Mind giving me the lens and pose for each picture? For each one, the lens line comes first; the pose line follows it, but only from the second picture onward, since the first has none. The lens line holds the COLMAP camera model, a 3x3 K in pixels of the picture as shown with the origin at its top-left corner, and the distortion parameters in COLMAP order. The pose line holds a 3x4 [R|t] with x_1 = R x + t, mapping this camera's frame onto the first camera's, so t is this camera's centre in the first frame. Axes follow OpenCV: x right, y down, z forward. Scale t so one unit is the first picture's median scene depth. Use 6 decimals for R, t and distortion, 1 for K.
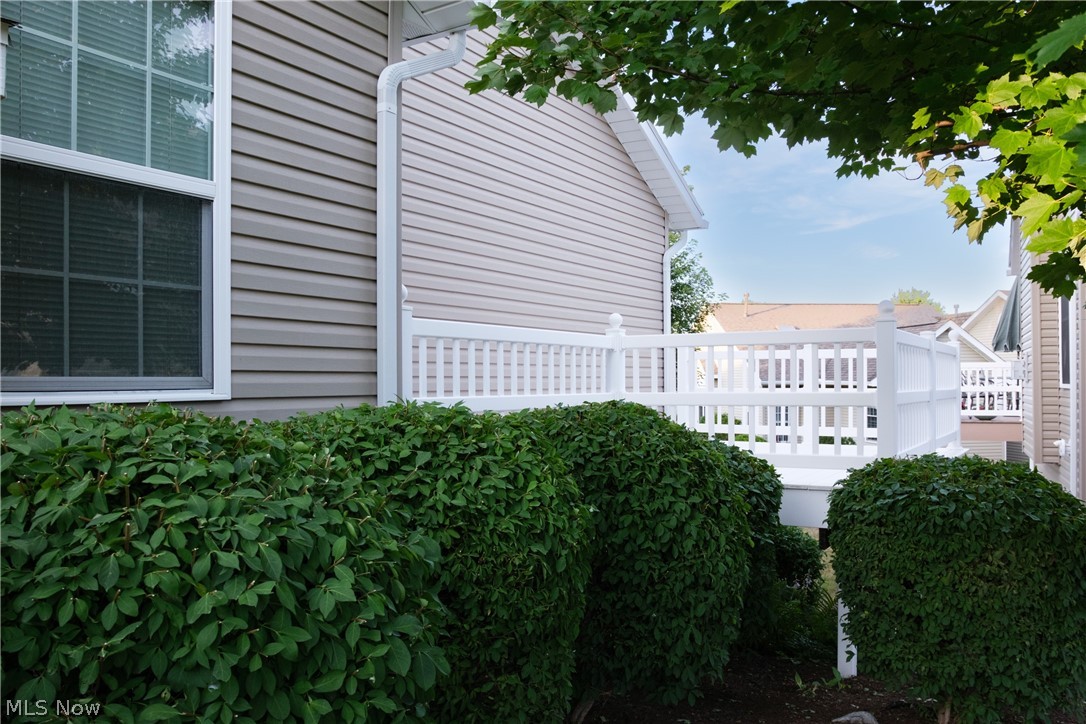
lens RADIAL K [[889.3, 0, 543.0], [0, 889.3, 362.0], [0, 0, 1]] dist [-0.053451, 0.004649]
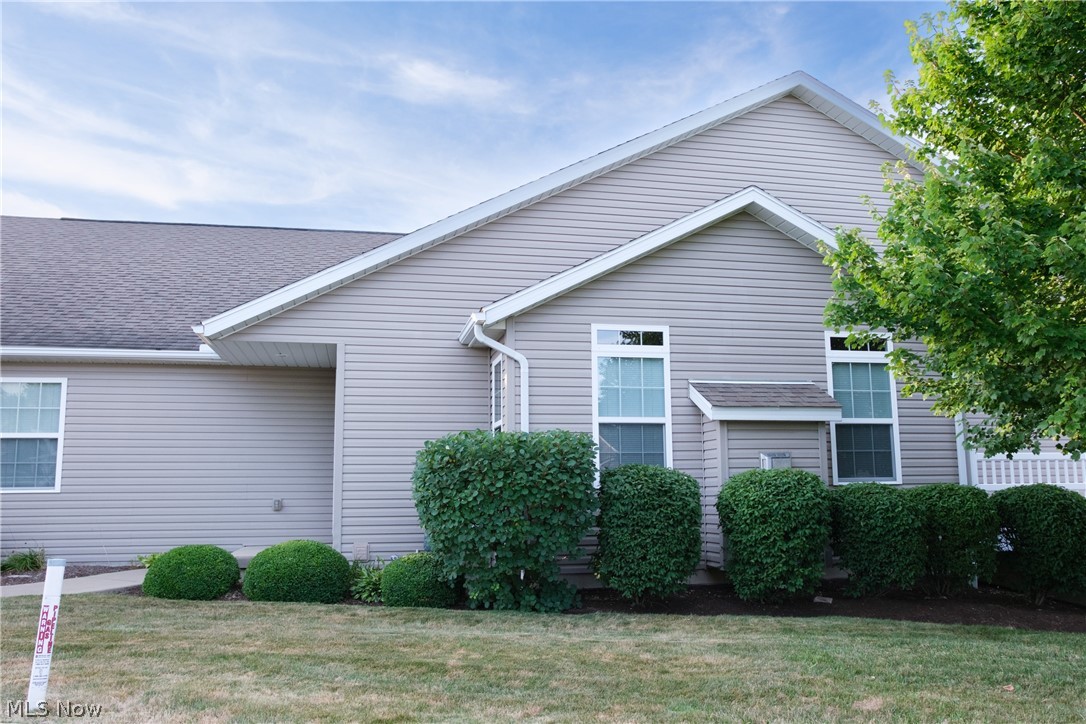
lens RADIAL K [[889.3, 0, 543.0], [0, 889.3, 362.0], [0, 0, 1]] dist [-0.053451, 0.004649]
pose [[0.681332, -0.105197, -0.724376, 1.219918], [0.020142, 0.991939, -0.125109, -0.026170], [0.731698, 0.070650, 0.677958, -2.357129]]
